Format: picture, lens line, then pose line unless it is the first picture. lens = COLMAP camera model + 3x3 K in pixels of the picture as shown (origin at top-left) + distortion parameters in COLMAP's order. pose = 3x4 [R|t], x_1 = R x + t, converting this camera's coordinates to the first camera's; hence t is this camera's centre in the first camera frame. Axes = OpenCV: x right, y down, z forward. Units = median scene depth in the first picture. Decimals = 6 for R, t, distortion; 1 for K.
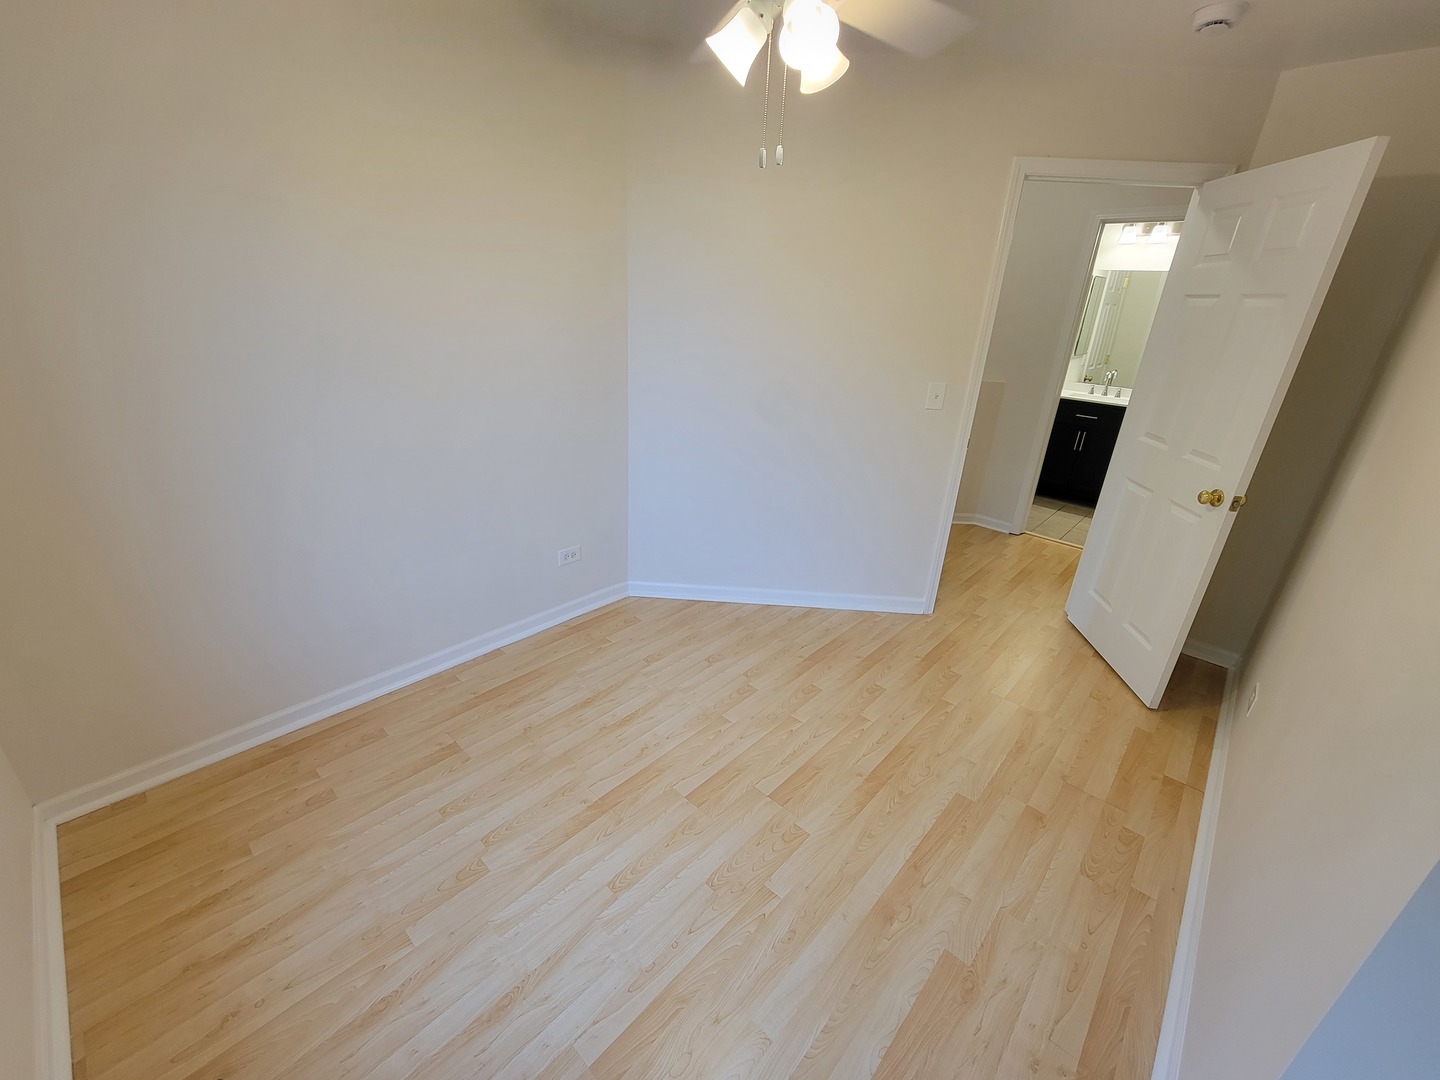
lens RADIAL K [[590.3, 0, 716.6], [0, 590.3, 541.1], [0, 0, 1]] dist [-0.000022, -0.000002]
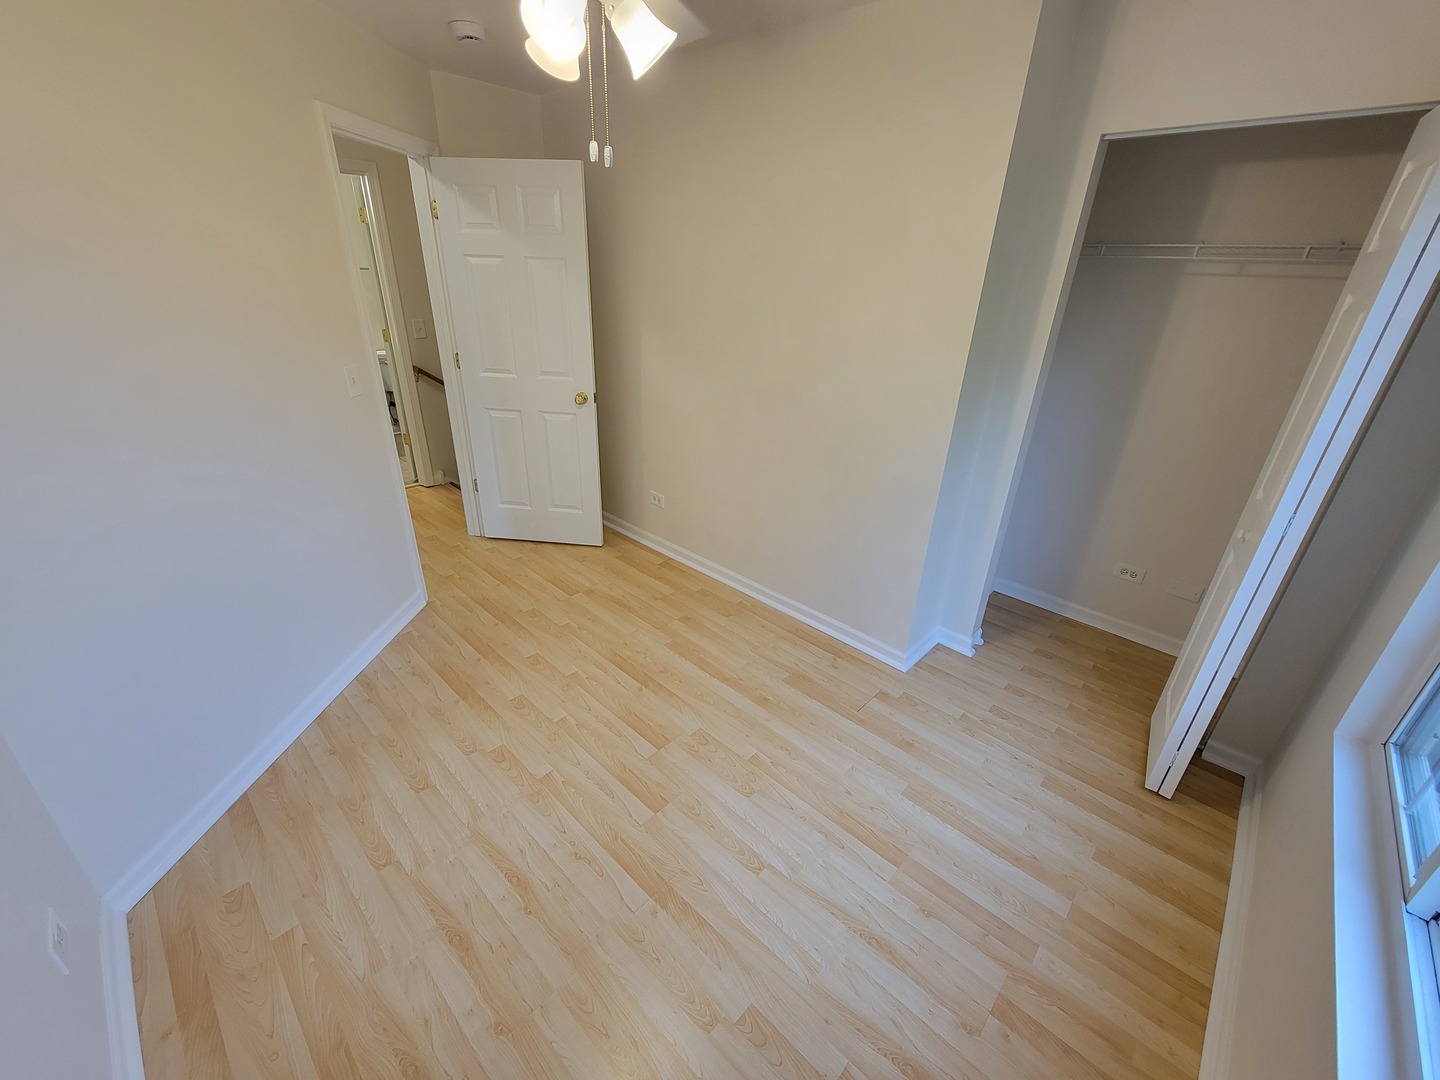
lens RADIAL K [[590.3, 0, 716.6], [0, 590.3, 541.1], [0, 0, 1]] dist [-0.000022, -0.000002]
pose [[0.015016, -0.468715, 0.883222, -0.701255], [0.357476, 0.827456, 0.433044, -0.329194], [-0.933801, 0.309228, 0.179980, 0.579774]]
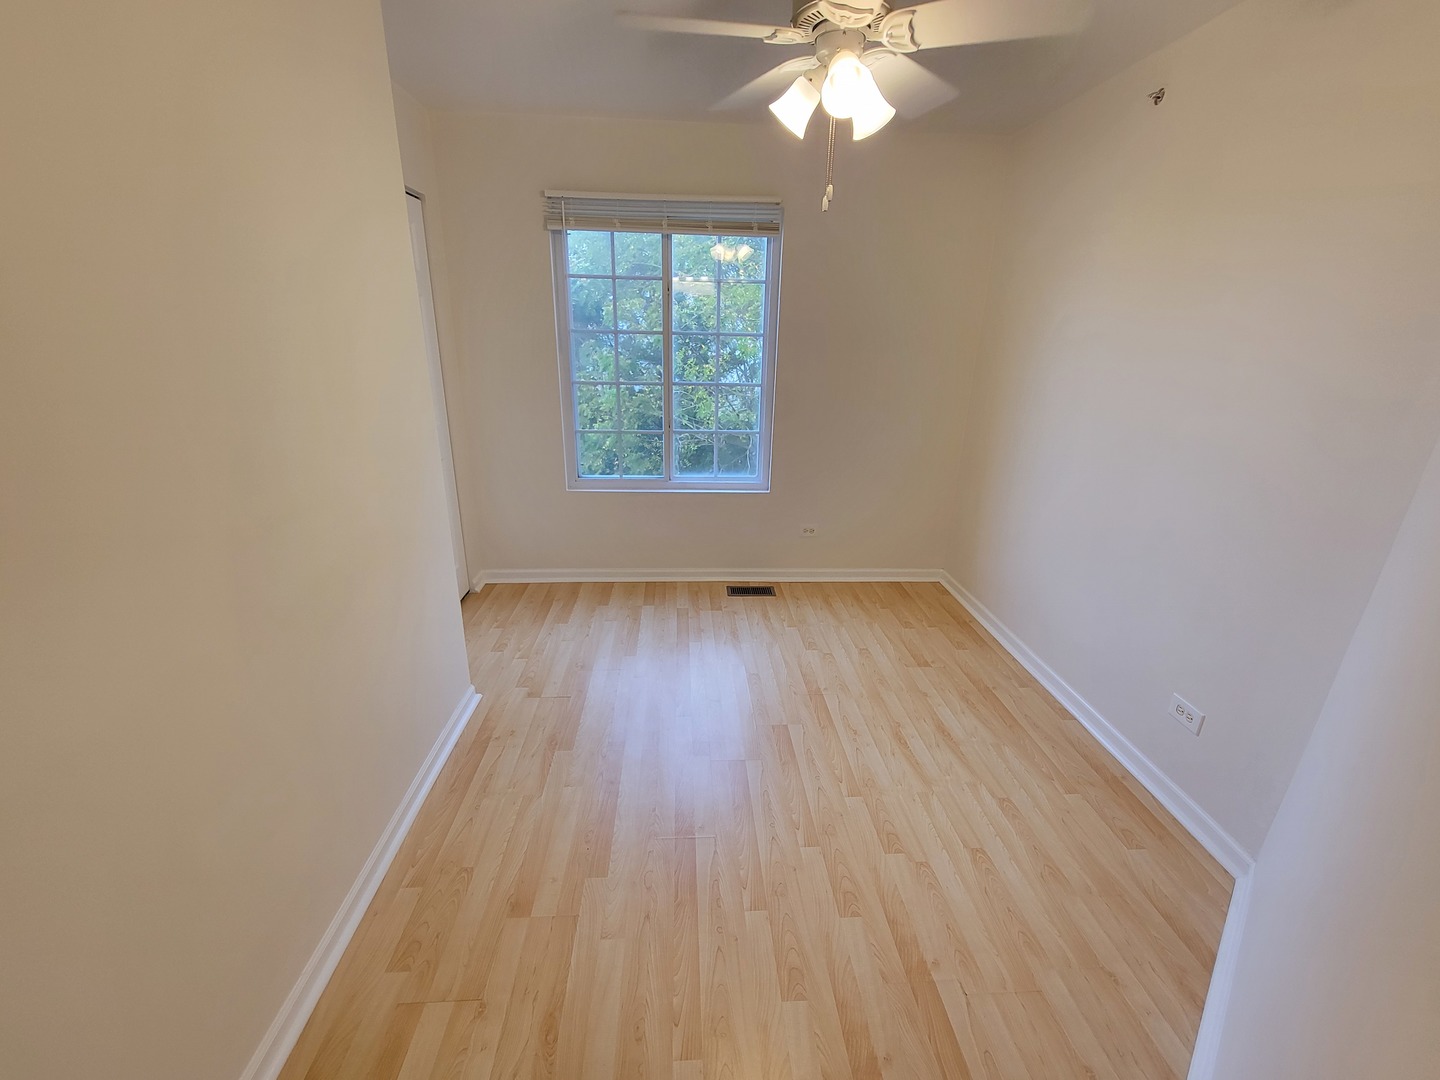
lens RADIAL K [[590.3, 0, 716.6], [0, 590.3, 541.1], [0, 0, 1]] dist [-0.000022, -0.000002]
pose [[-0.690317, 0.188439, -0.698536, 0.817602], [-0.328277, 0.778805, 0.534507, -0.460476], [0.644745, 0.598293, -0.475762, 1.245330]]
